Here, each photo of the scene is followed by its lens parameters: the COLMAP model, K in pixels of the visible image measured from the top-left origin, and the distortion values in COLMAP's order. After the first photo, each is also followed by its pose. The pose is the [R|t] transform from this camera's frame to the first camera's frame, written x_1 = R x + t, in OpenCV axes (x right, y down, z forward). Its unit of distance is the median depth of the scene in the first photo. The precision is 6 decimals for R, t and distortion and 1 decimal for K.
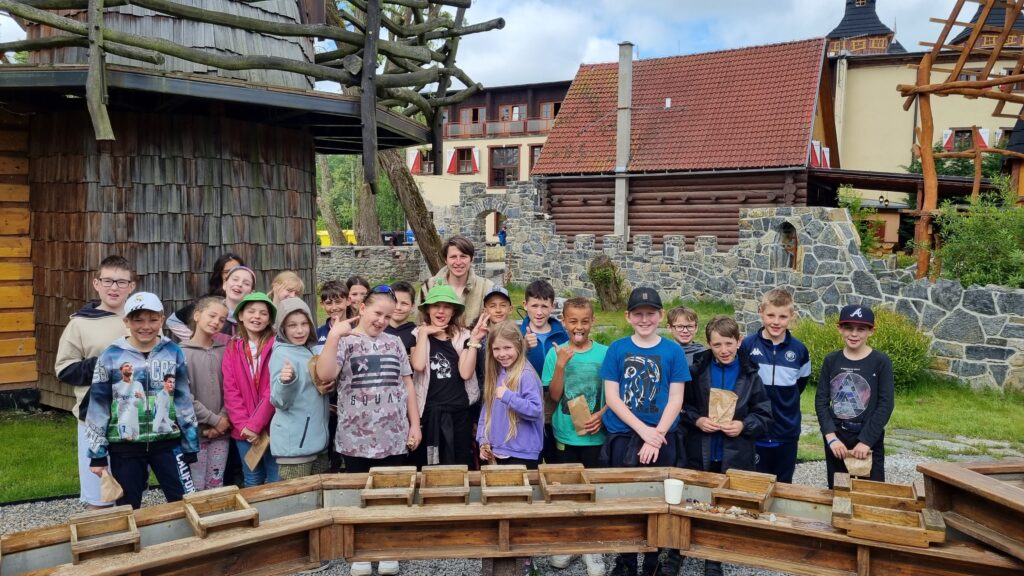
lens RADIAL K [[778.8, 0, 512.0], [0, 778.8, 288.0], [0, 0, 1]] dist [0.042740, -0.001277]
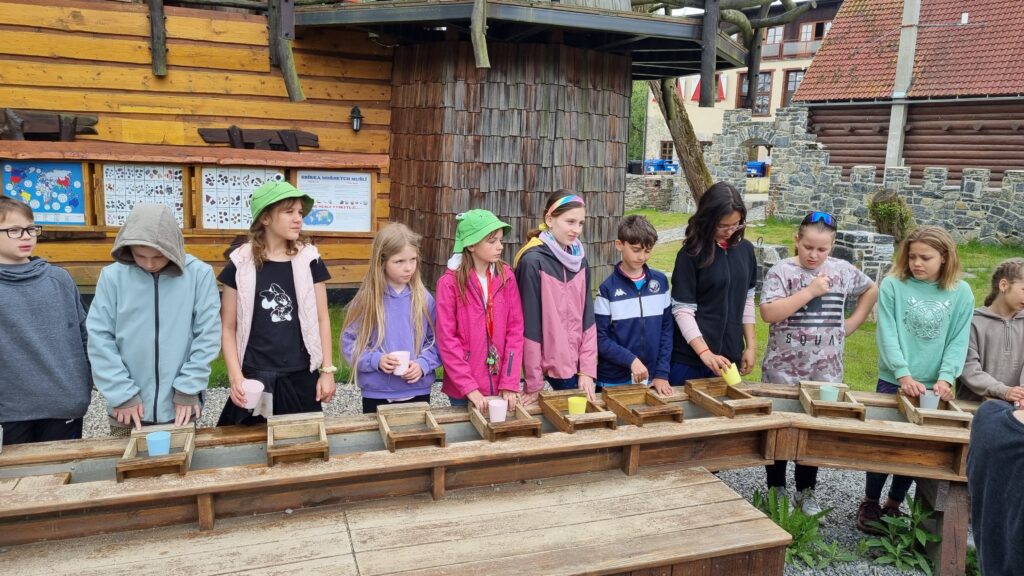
lens RADIAL K [[777.4, 0, 511.1], [0, 777.4, 265.1], [0, 0, 1]] dist [0.095783, -0.106496]
pose [[0.962118, 0.057702, -0.266457, -0.079274], [-0.041776, 0.997006, 0.065061, 0.007421], [0.269414, -0.051465, 0.961648, -0.027894]]
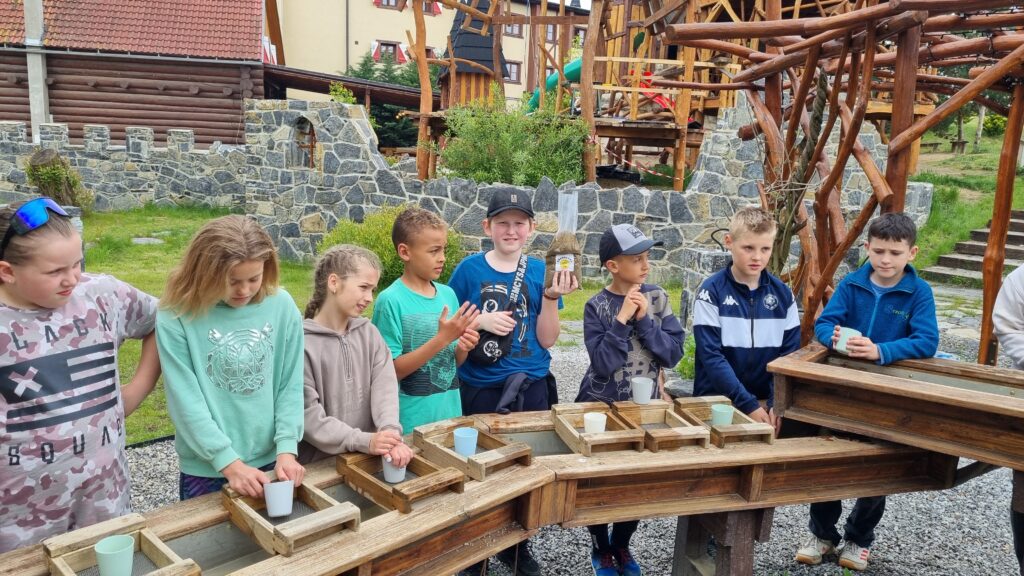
lens RADIAL K [[753.4, 0, 512.0], [0, 753.4, 288.0], [0, 0, 1]] dist [0.008468, -0.002686]
pose [[0.742137, -0.100038, 0.662741, -0.076928], [0.012849, 0.990741, 0.135160, -0.000494], [-0.670125, -0.091792, 0.736550, 0.151157]]
